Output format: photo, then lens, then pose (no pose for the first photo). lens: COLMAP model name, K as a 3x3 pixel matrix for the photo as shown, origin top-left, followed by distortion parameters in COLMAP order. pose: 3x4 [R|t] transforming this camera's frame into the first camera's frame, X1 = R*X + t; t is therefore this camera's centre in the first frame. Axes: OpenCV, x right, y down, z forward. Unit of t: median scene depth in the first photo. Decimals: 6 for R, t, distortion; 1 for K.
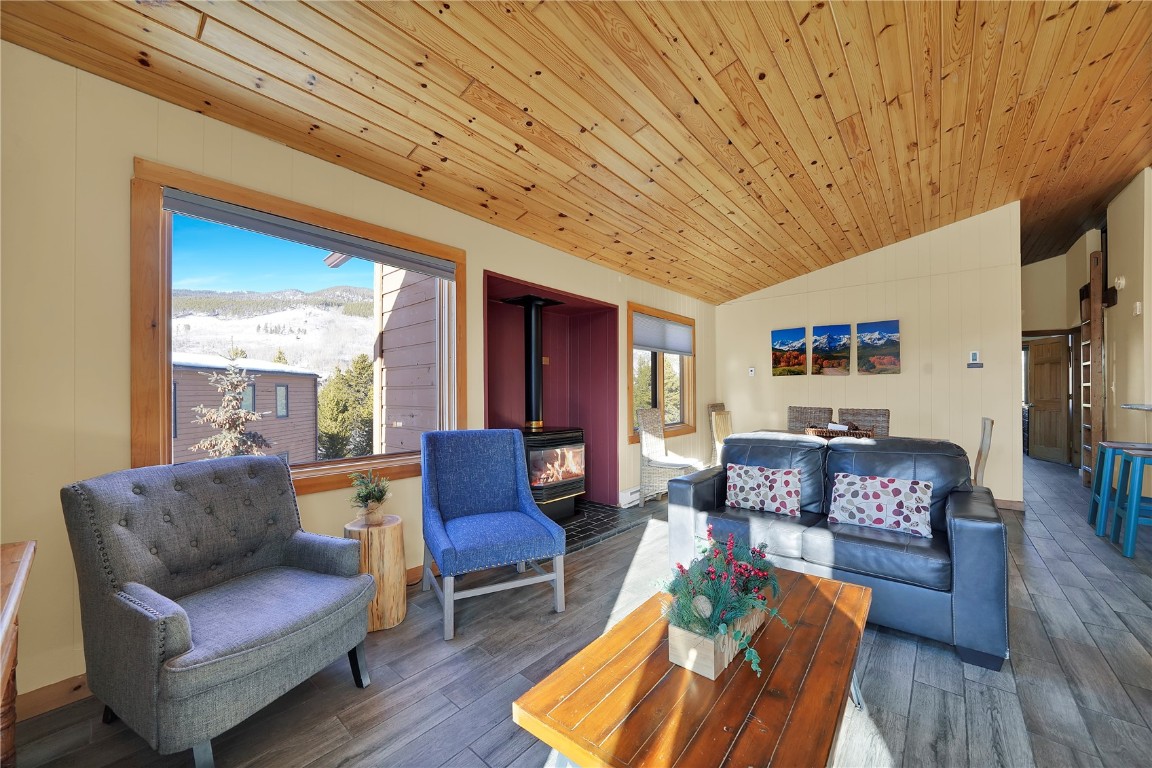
lens RADIAL K [[428.3, 0, 571.0], [0, 428.3, 390.9], [0, 0, 1]] dist [-0.017087, 0.000227]
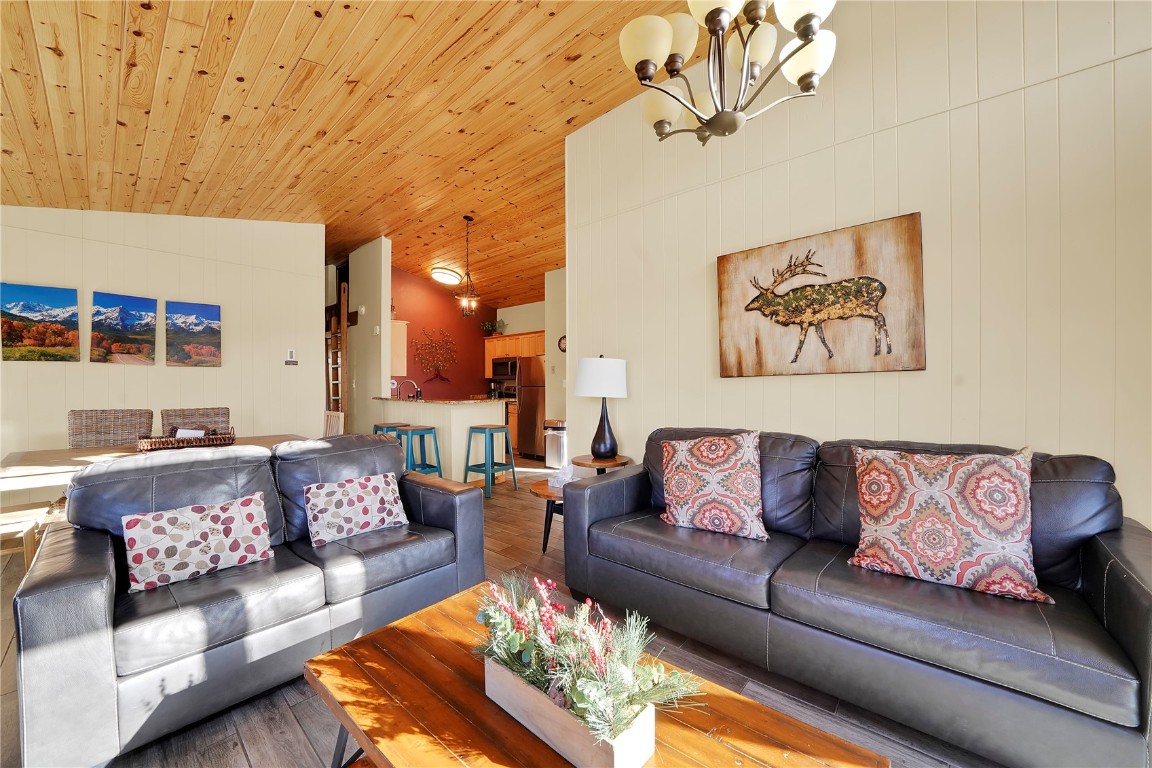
lens RADIAL K [[428.3, 0, 571.0], [0, 428.3, 390.9], [0, 0, 1]] dist [-0.017087, 0.000227]
pose [[0.017187, -0.006668, 0.999830, -0.167525], [-0.002613, 0.999974, 0.006714, 0.002502], [-0.999849, -0.002728, 0.017169, 0.431508]]
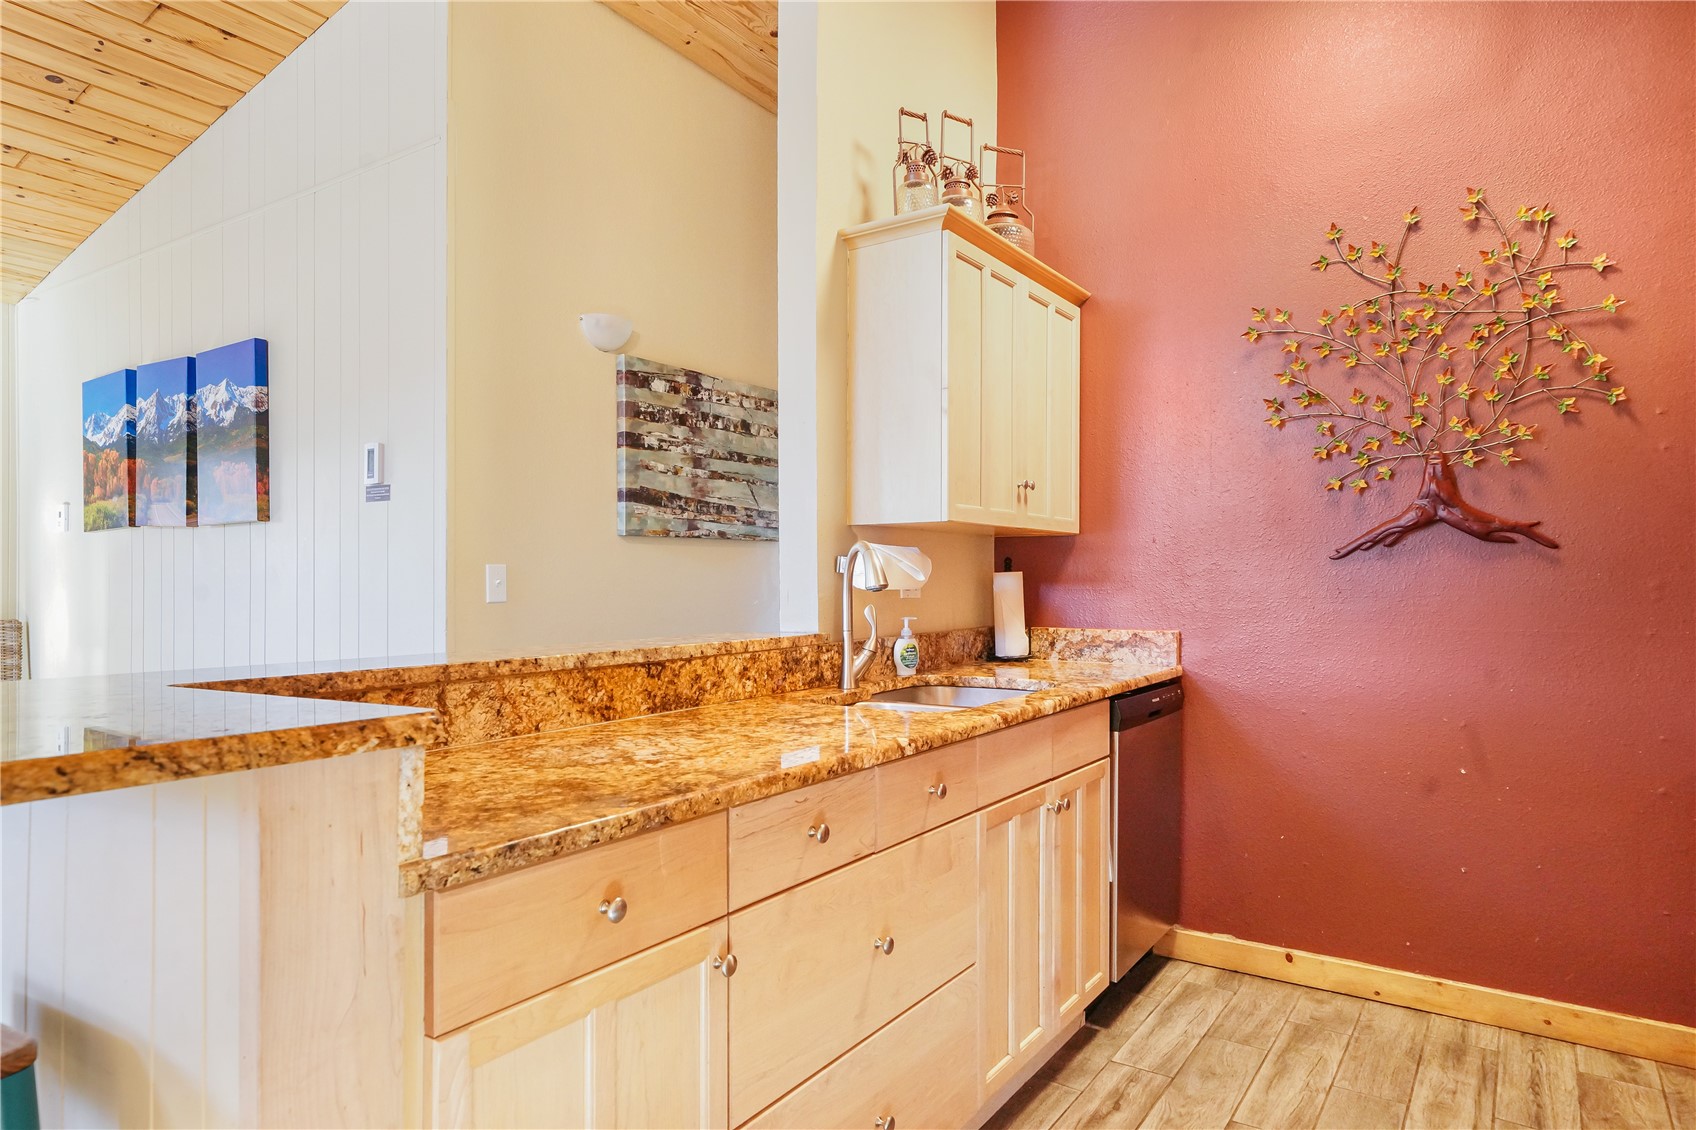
lens RADIAL K [[1007.0, 0, 854.4], [0, 1007.0, 588.3], [0, 0, 1]] dist [0.025248, 0.000507]
pose [[0.992695, 0.003496, 0.120603, 1.891831], [-0.004067, 0.999982, 0.004494, 0.001217], [-0.120585, -0.004952, 0.992691, 0.421947]]
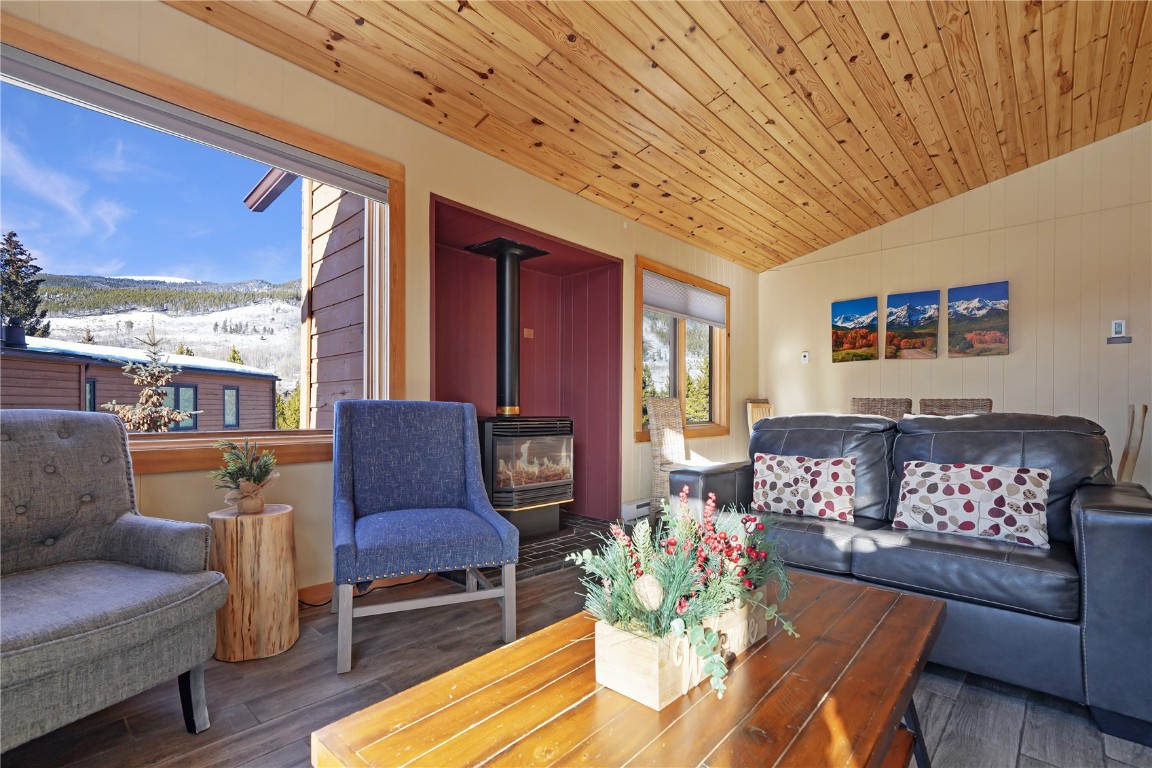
lens RADIAL K [[523.3, 0, 573.0], [0, 523.3, 408.0], [0, 0, 1]] dist [0.002981, 0.004119]
pose [[0.999276, 0.009083, -0.036947, 0.091100], [-0.008933, 0.999951, 0.004242, 0.095305], [0.036984, -0.003909, 0.999308, 0.096855]]
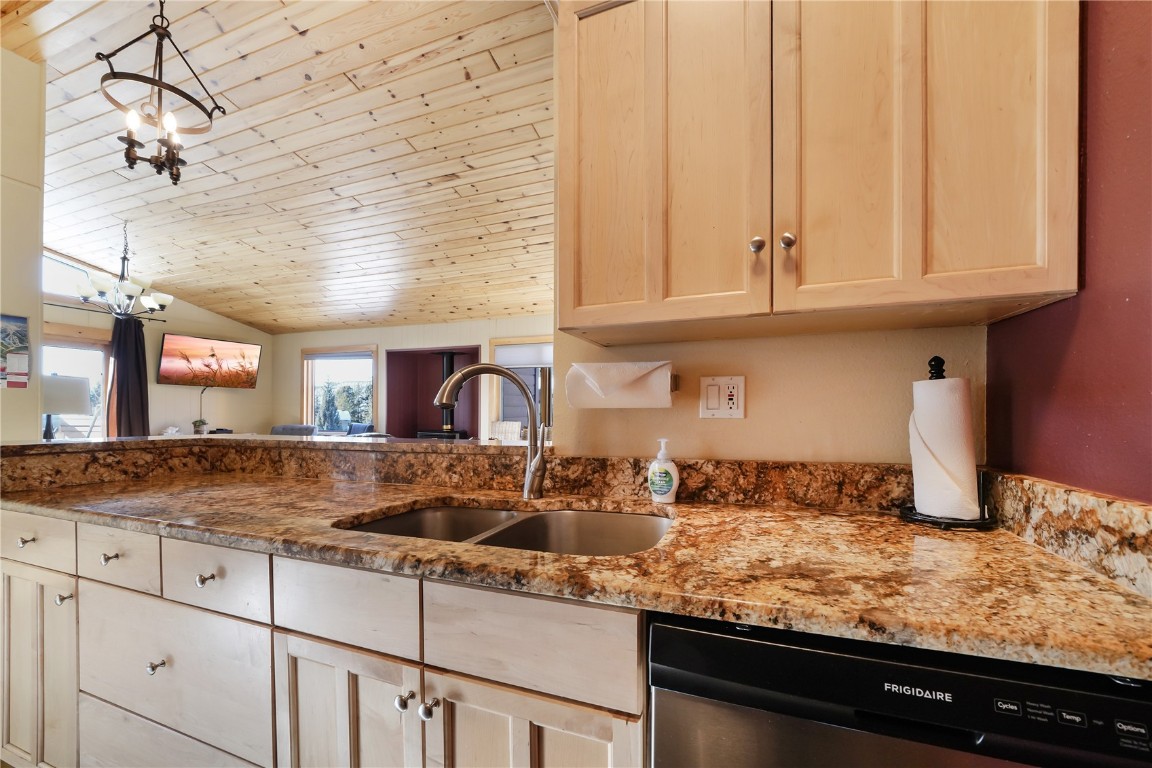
lens RADIAL K [[447.4, 0, 578.8], [0, 447.4, 411.0], [0, 0, 1]] dist [-0.017686, 0.000232]
pose [[0.351669, 0.005656, -0.936107, 2.432109], [0.000178, 0.999981, 0.006109, 0.006857], [0.936124, -0.002315, 0.351661, 1.217105]]
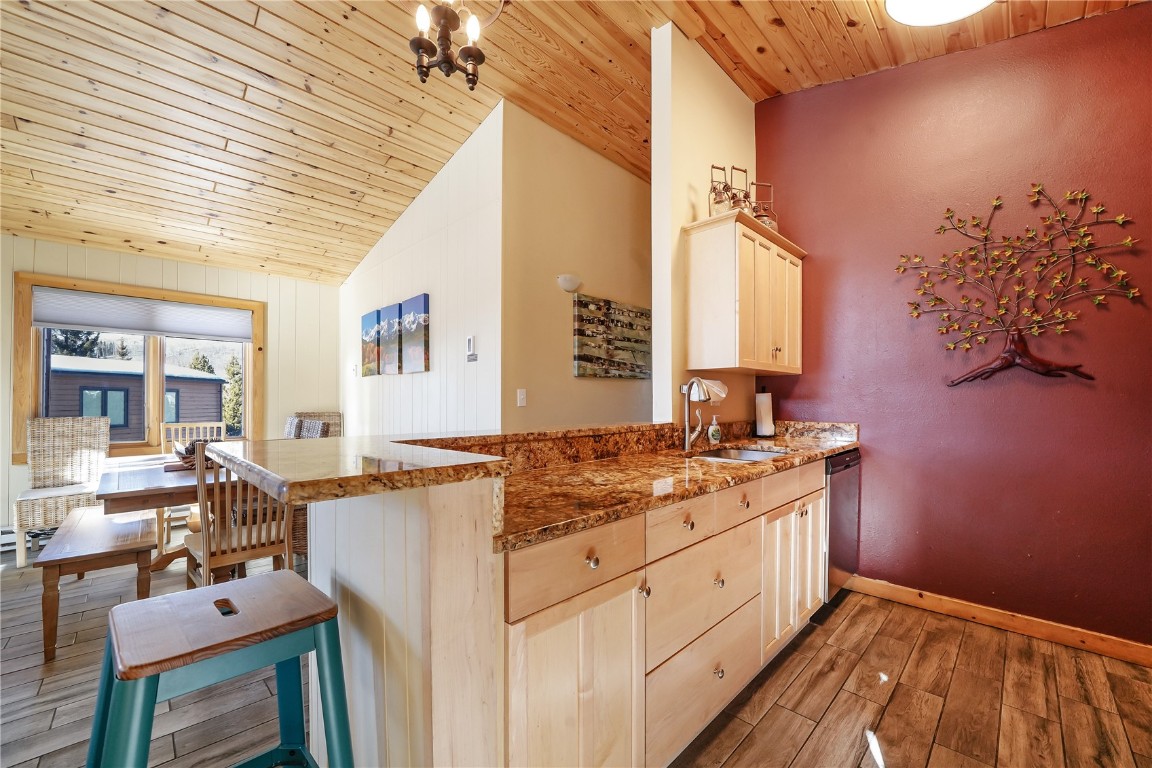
lens RADIAL K [[447.4, 0, 578.8], [0, 447.4, 411.0], [0, 0, 1]] dist [-0.017686, 0.000232]
pose [[0.997053, 0.009715, -0.076093, 1.858471], [-0.007844, 0.999661, 0.024838, 0.005954], [0.076309, -0.024168, 0.996791, 0.493003]]
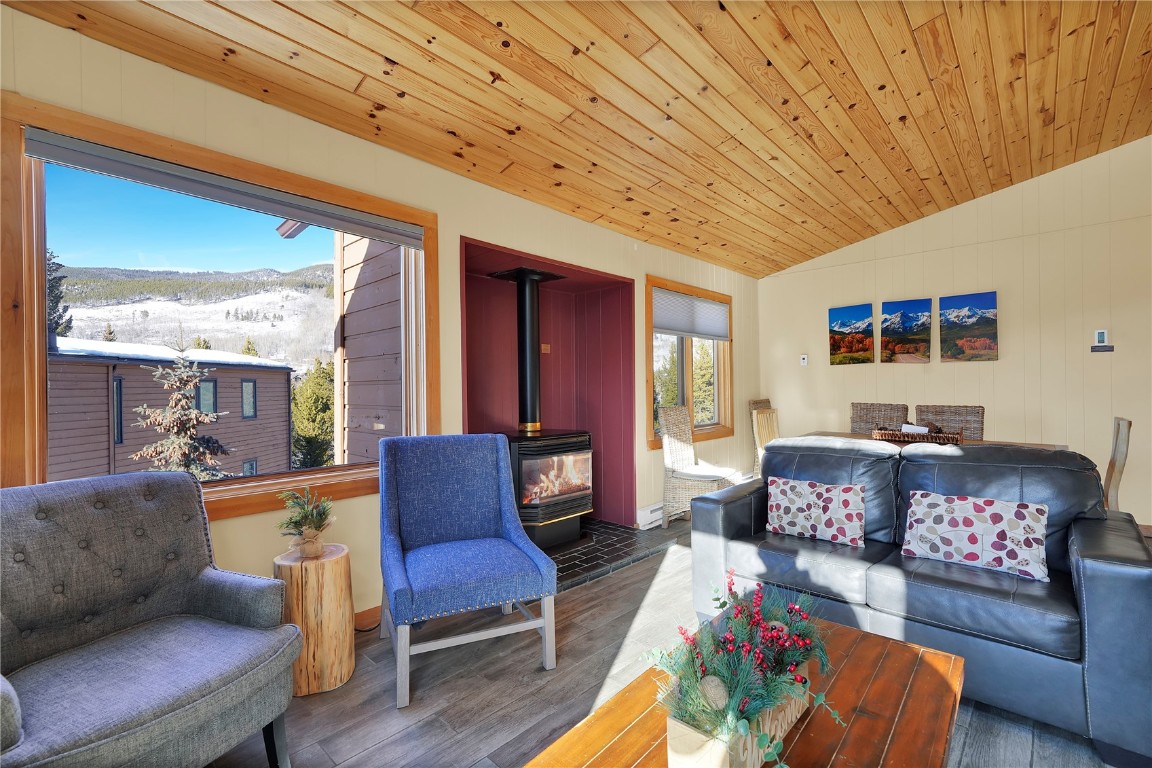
lens RADIAL K [[504.7, 0, 572.5], [0, 504.7, 384.7], [0, 0, 1]] dist [0.000134, 0.004710]
pose [[0.999289, -0.006936, -0.037066, 0.043998], [0.006933, 0.999976, -0.000190, -0.001638], [0.037066, -0.000067, 0.999313, 0.063006]]
